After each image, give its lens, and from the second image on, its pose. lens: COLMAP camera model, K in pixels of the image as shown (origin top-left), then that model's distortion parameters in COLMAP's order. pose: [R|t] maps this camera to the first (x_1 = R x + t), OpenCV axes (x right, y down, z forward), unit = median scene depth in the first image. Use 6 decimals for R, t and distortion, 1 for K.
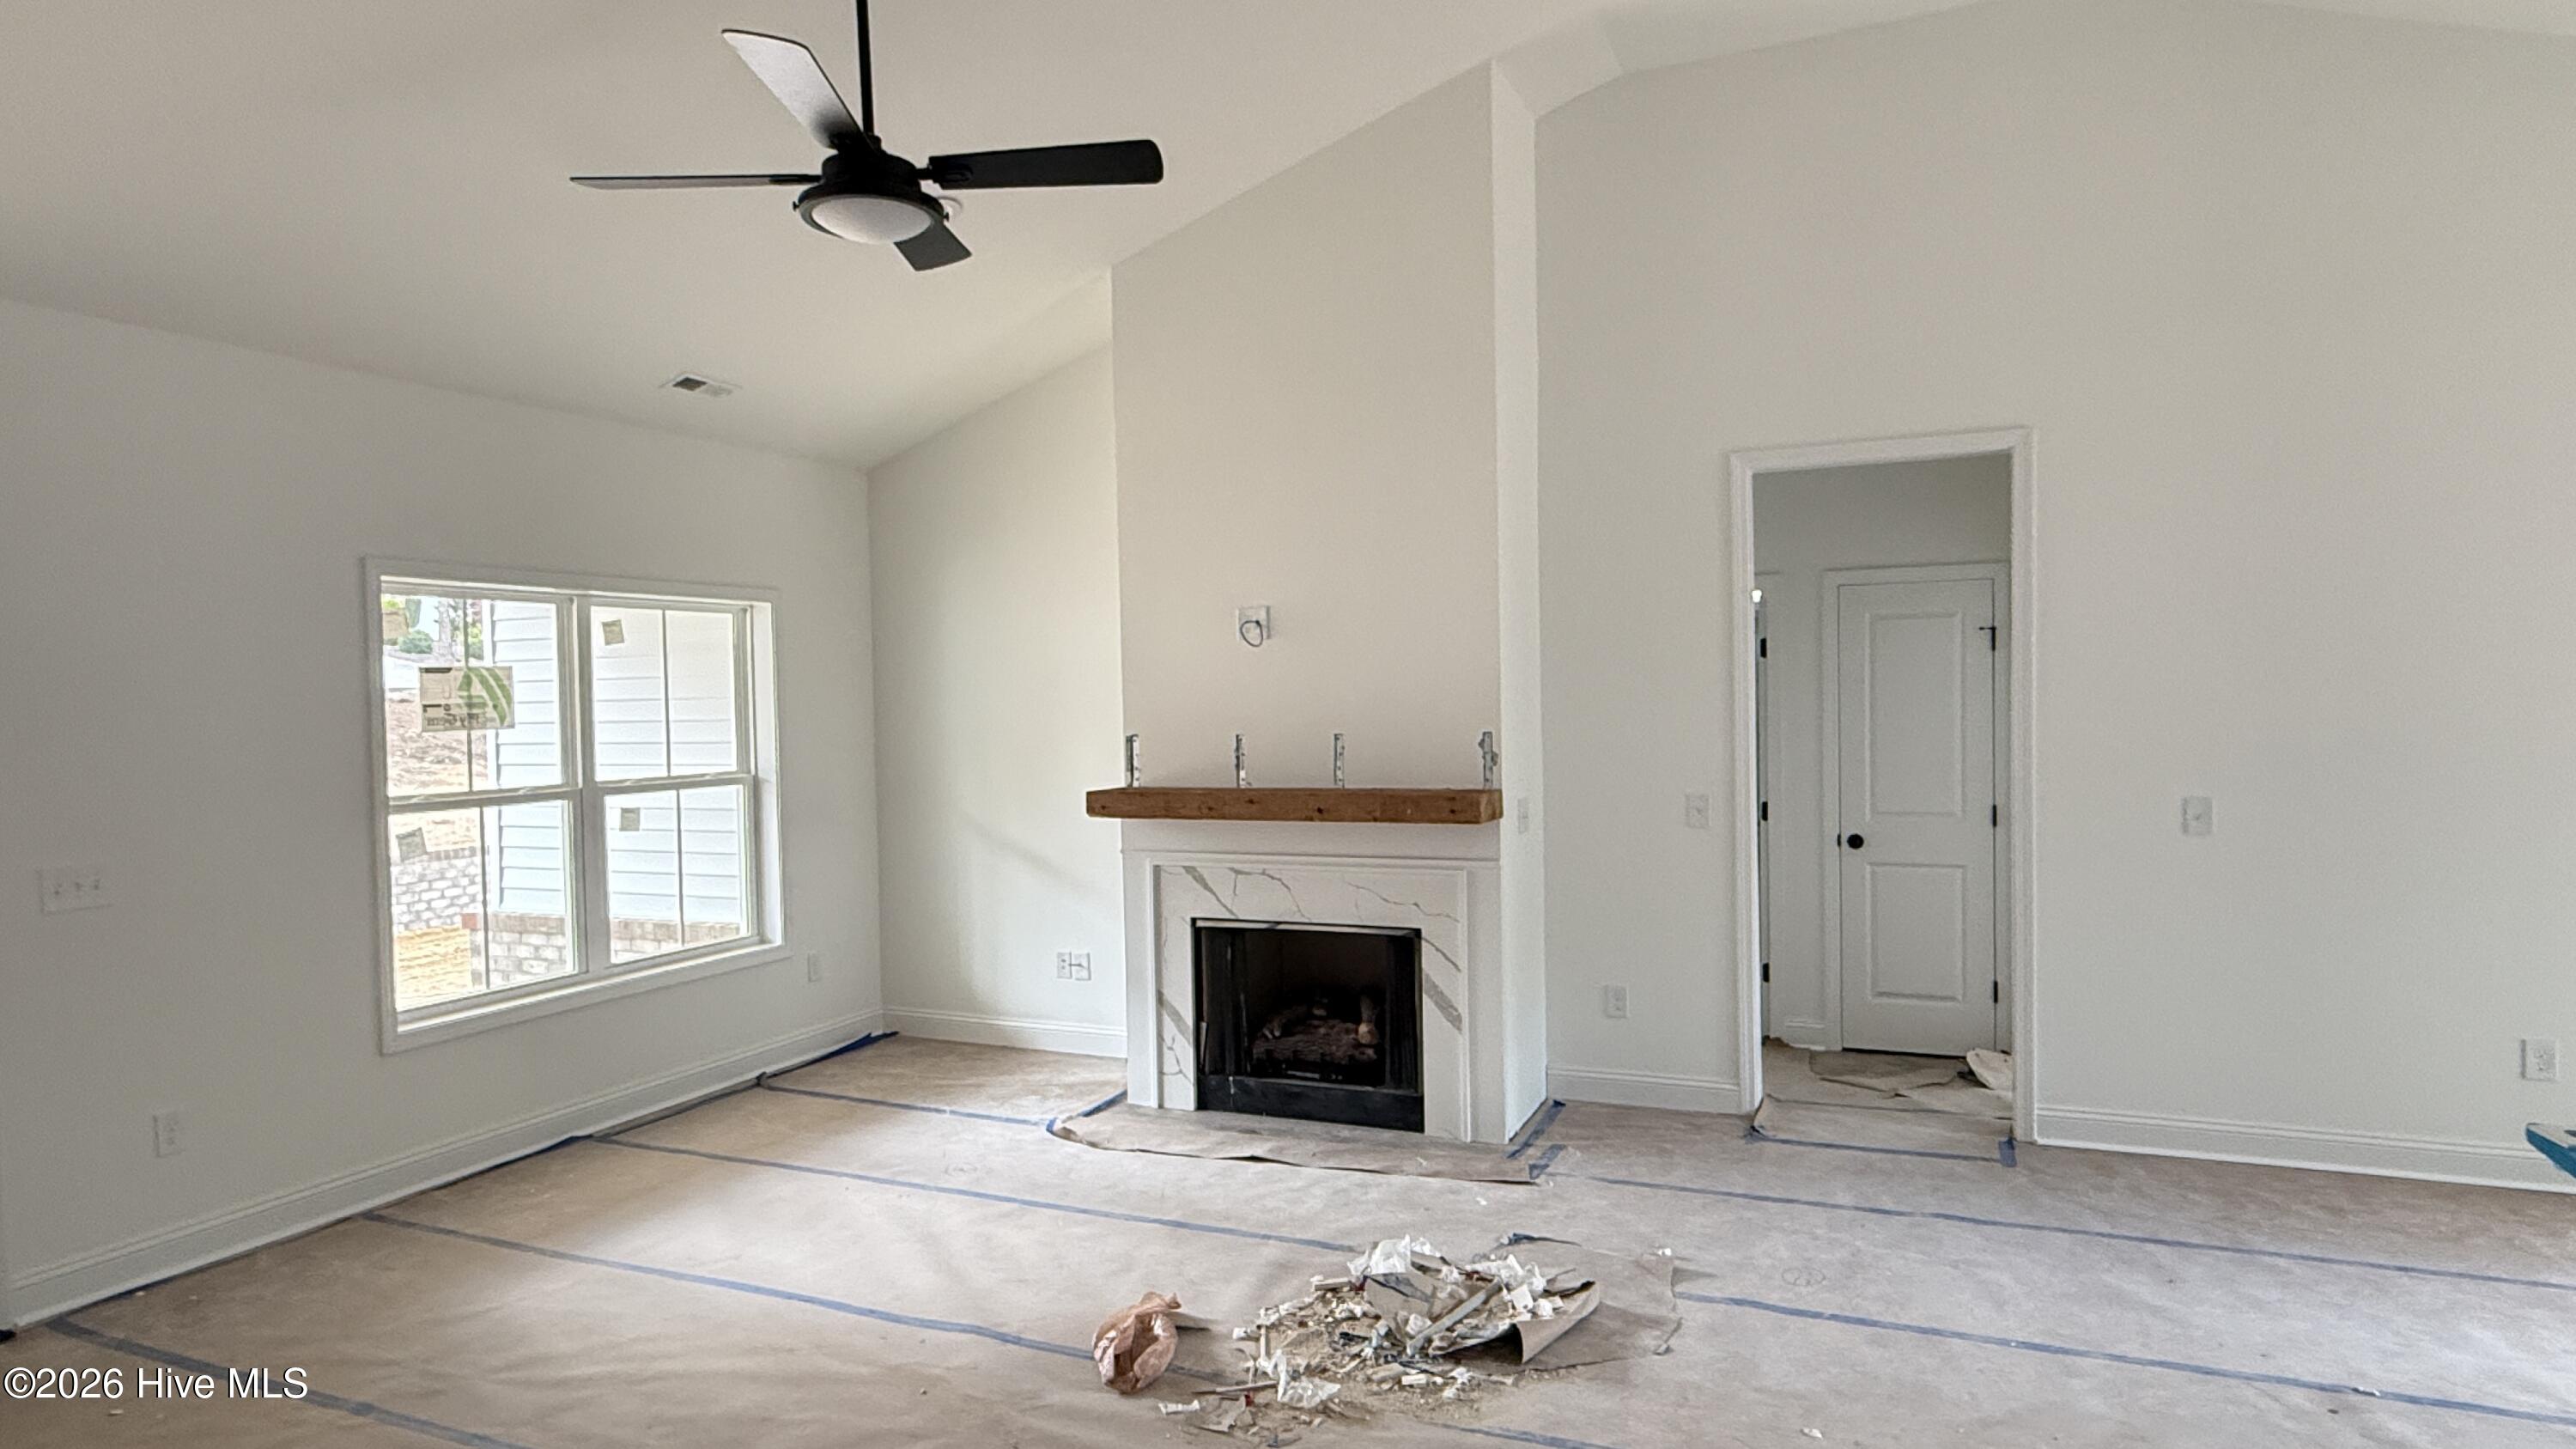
lens RADIAL K [[1425.5, 0, 1288.0], [0, 1425.5, 724.5], [0, 0, 1]] dist [0.000041, -0.000467]
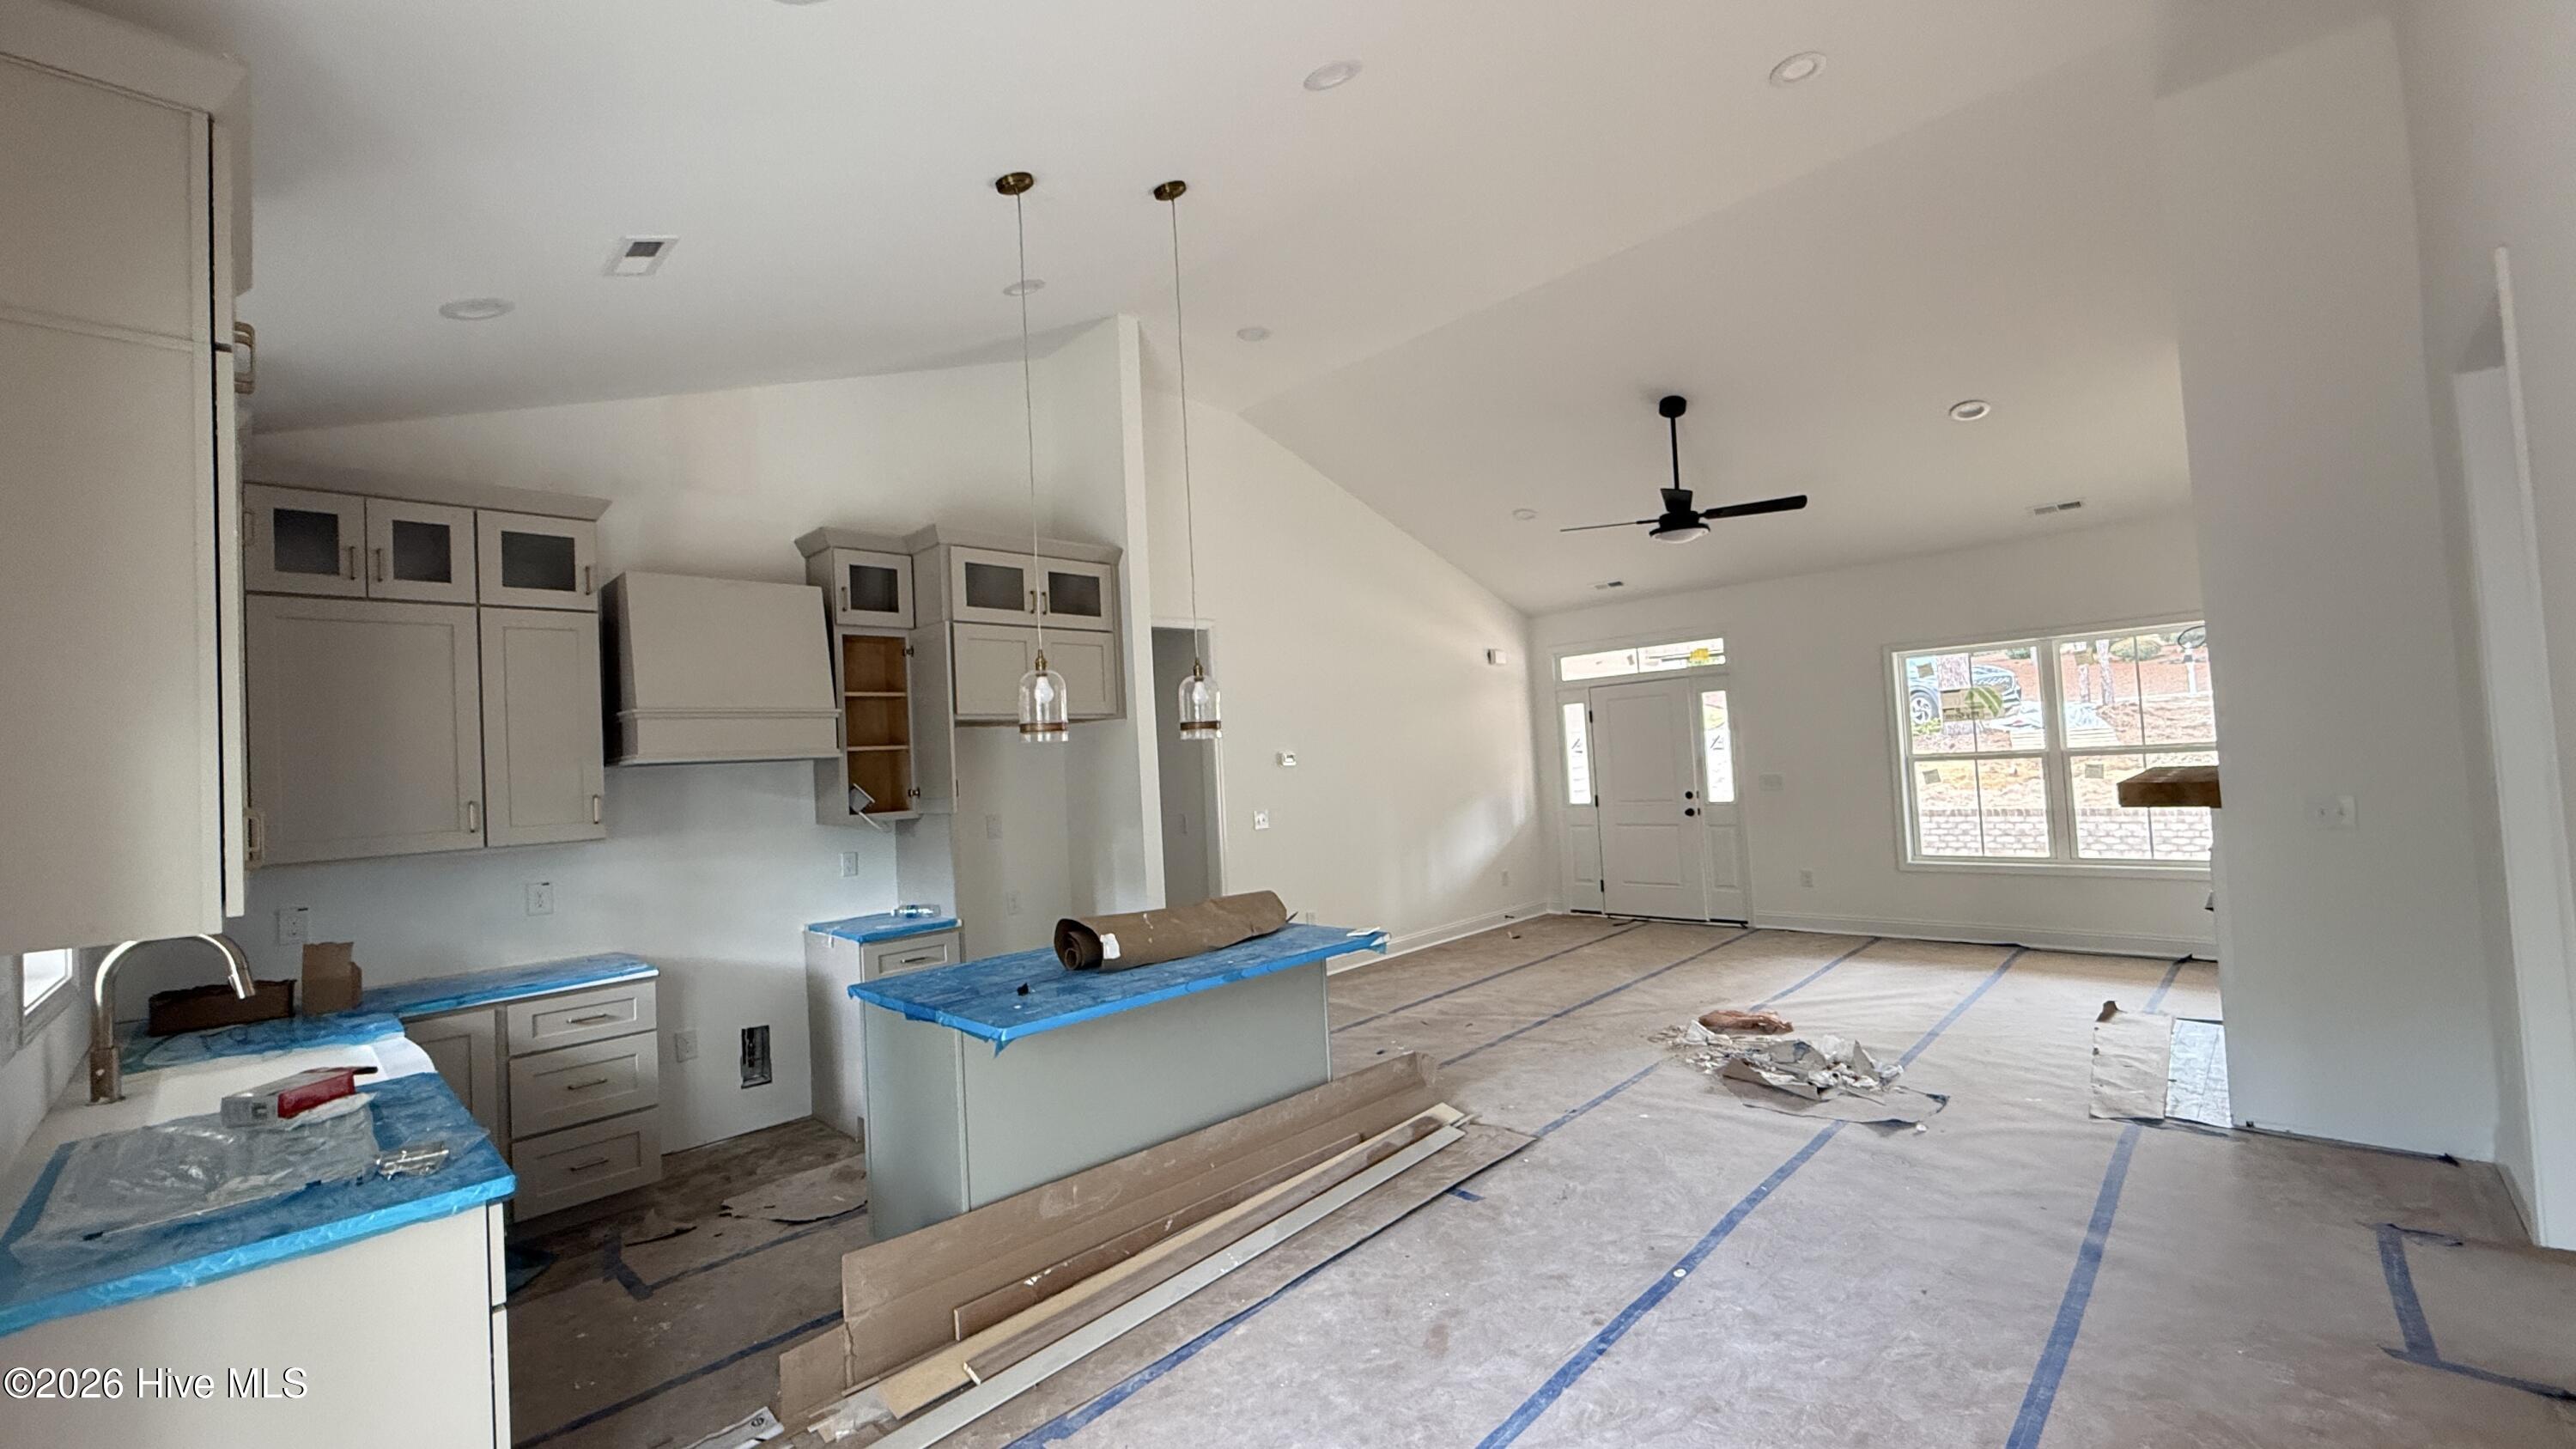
lens RADIAL K [[1007.4, 0, 1288.0], [0, 1007.4, 724.5], [0, 0, 1]] dist [-0.000293, -0.000068]
pose [[-0.346870, 0.005778, -0.937895, 1.028928], [0.049933, 0.998677, -0.012315, -0.019889], [0.936583, -0.051104, -0.346700, 0.598200]]
